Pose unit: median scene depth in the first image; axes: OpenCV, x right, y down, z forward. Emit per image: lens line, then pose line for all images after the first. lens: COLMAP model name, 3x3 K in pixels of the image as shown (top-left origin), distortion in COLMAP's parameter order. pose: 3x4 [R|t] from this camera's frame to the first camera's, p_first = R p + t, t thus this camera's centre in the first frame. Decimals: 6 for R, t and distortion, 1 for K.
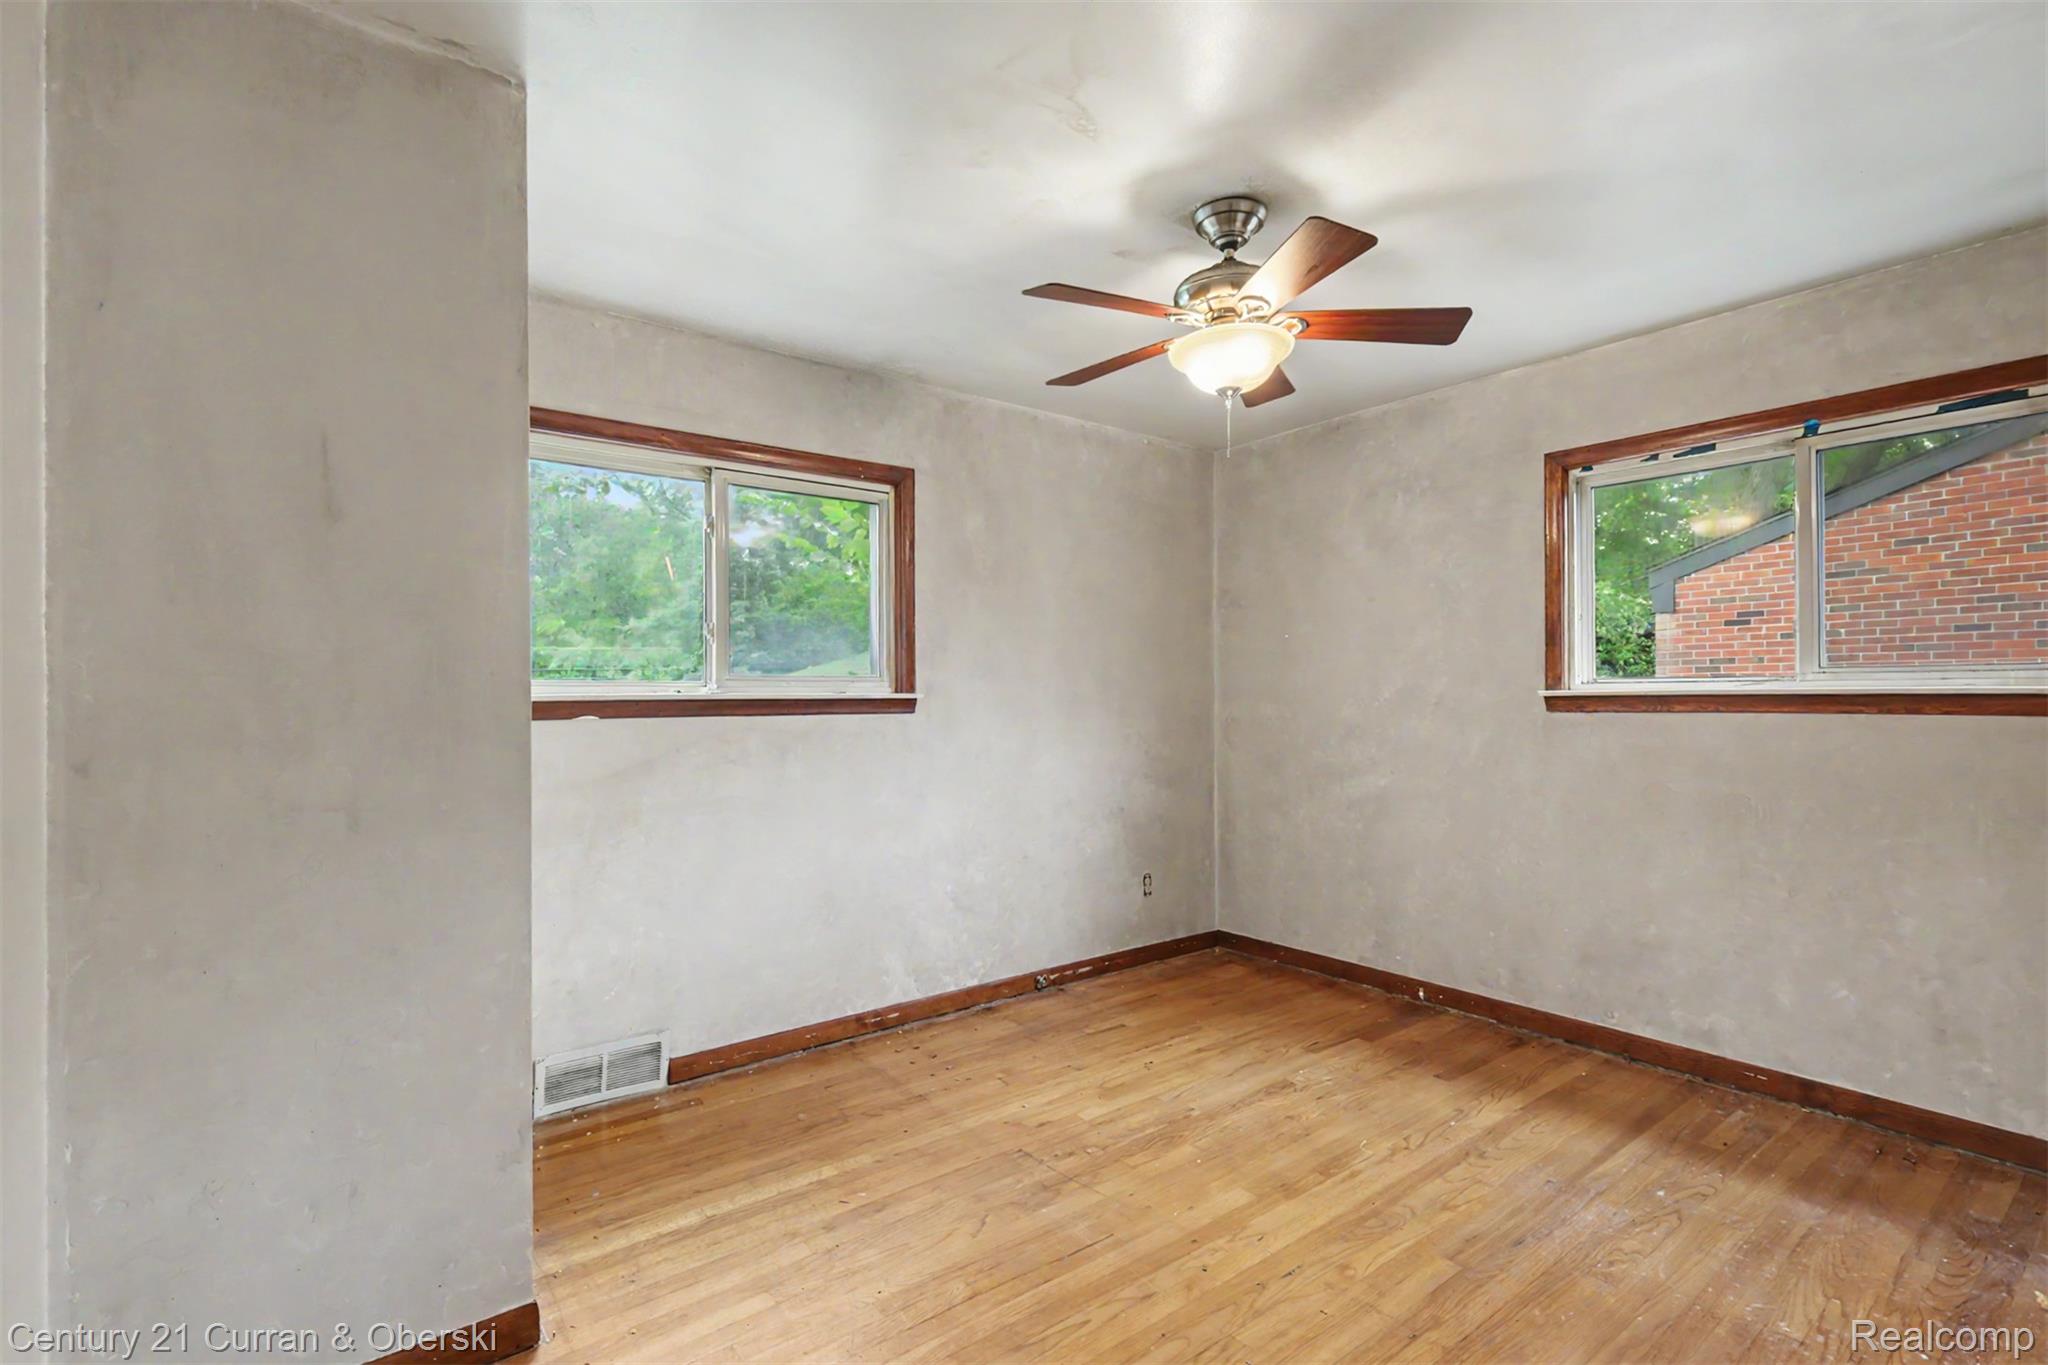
lens RADIAL K [[911.0, 0, 1027.9], [0, 911.0, 687.6], [0, 0, 1]] dist [0.002595, 0.000592]
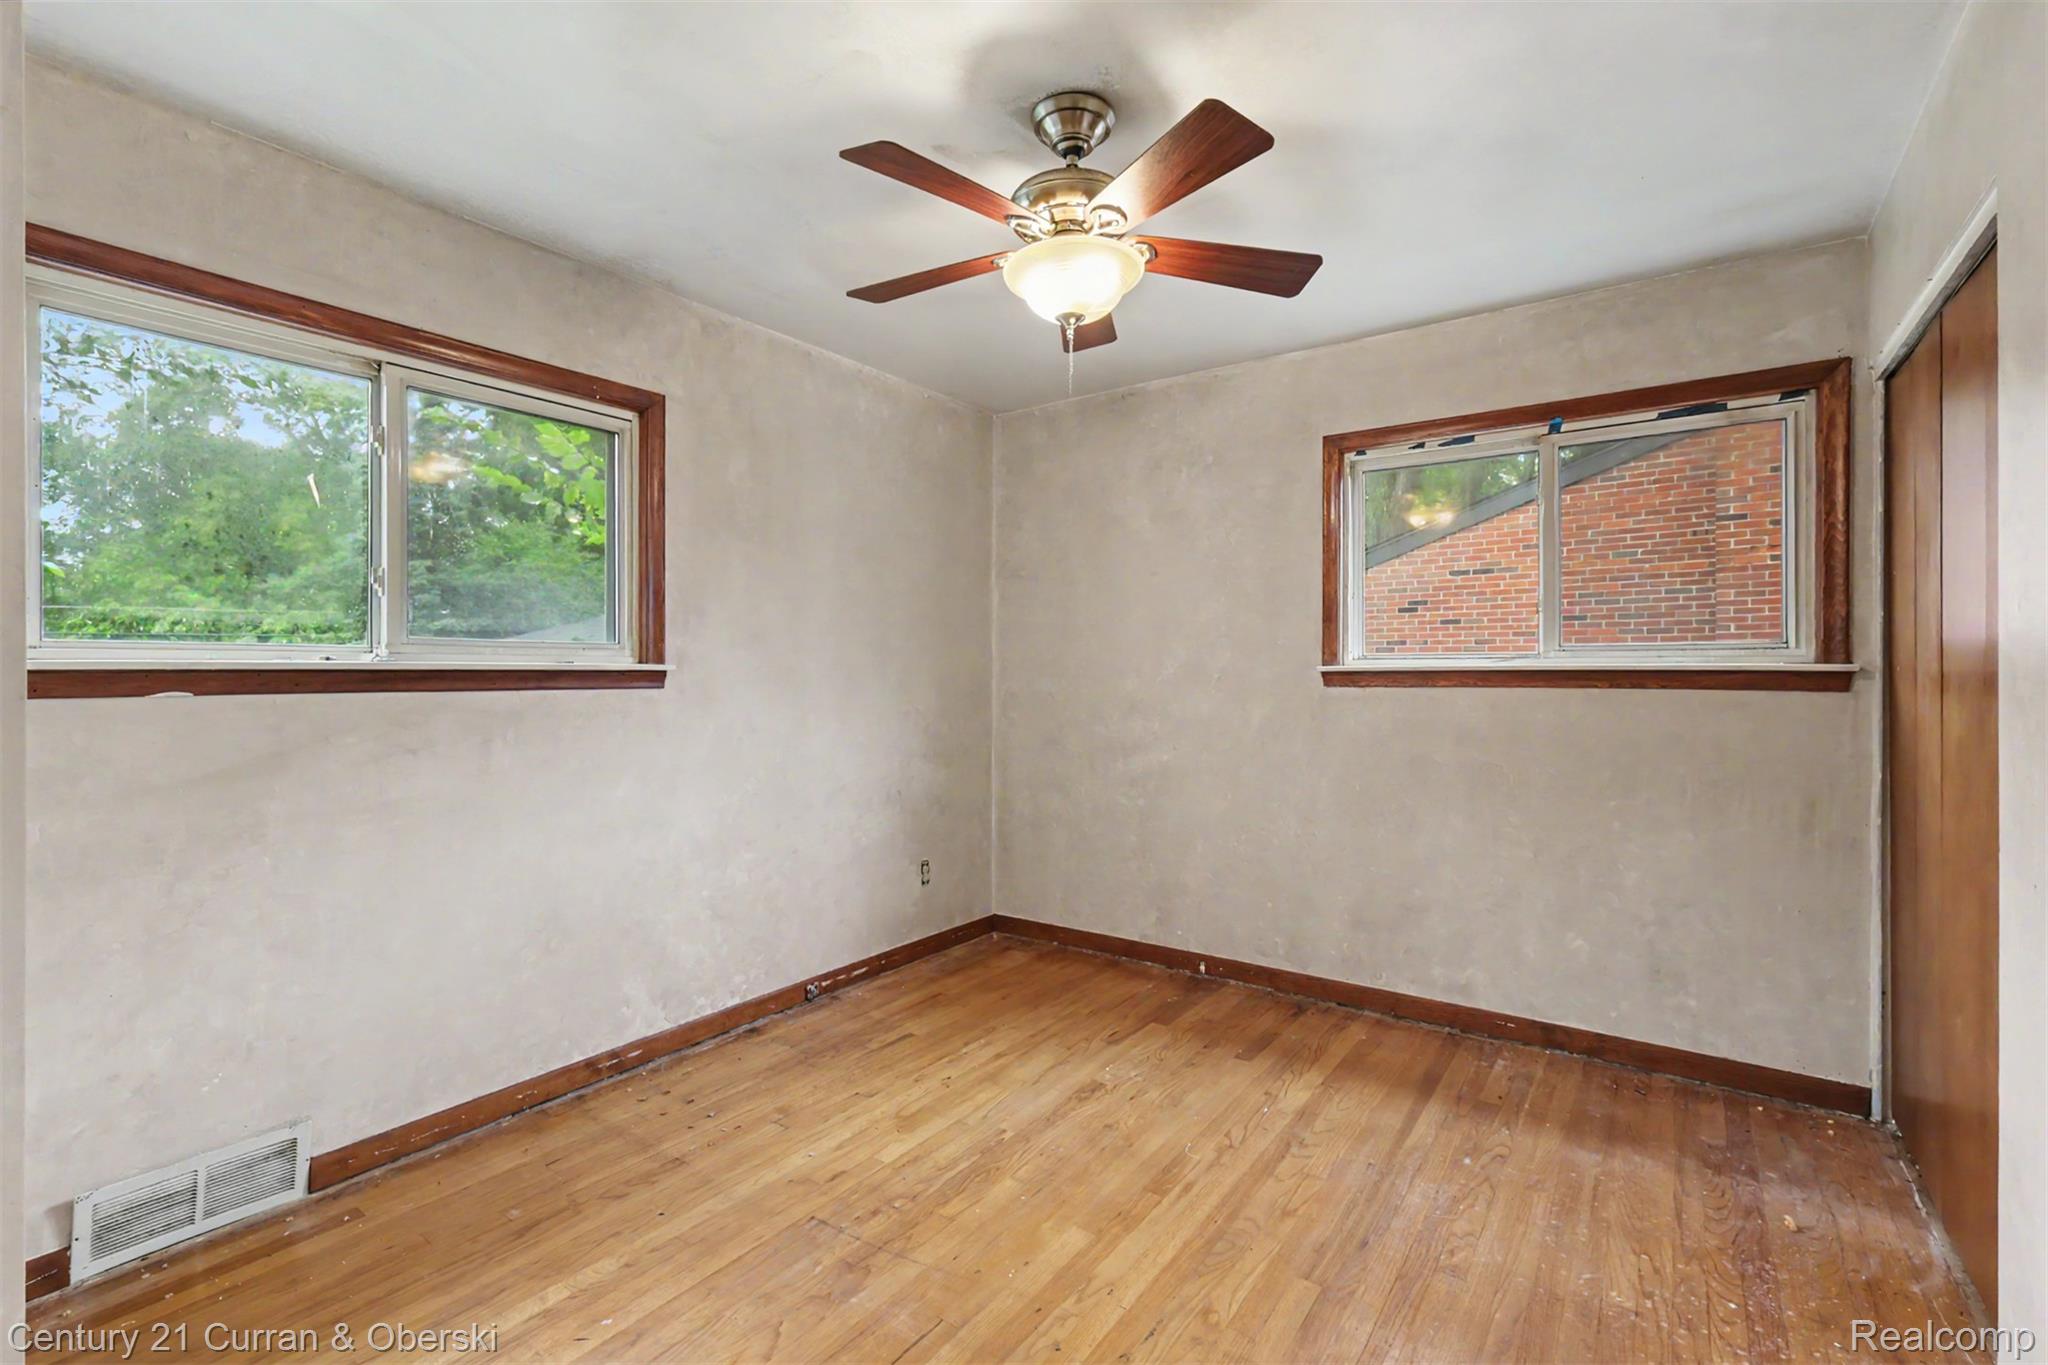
lens RADIAL K [[899.8, 0, 1029.1], [0, 899.8, 667.6], [0, 0, 1]] dist [0.001390, 0.000668]
pose [[0.958626, 0.005984, 0.284607, -0.044729], [-0.007437, 0.999964, 0.004026, 0.004107], [-0.284573, -0.005976, 0.958636, 0.134397]]
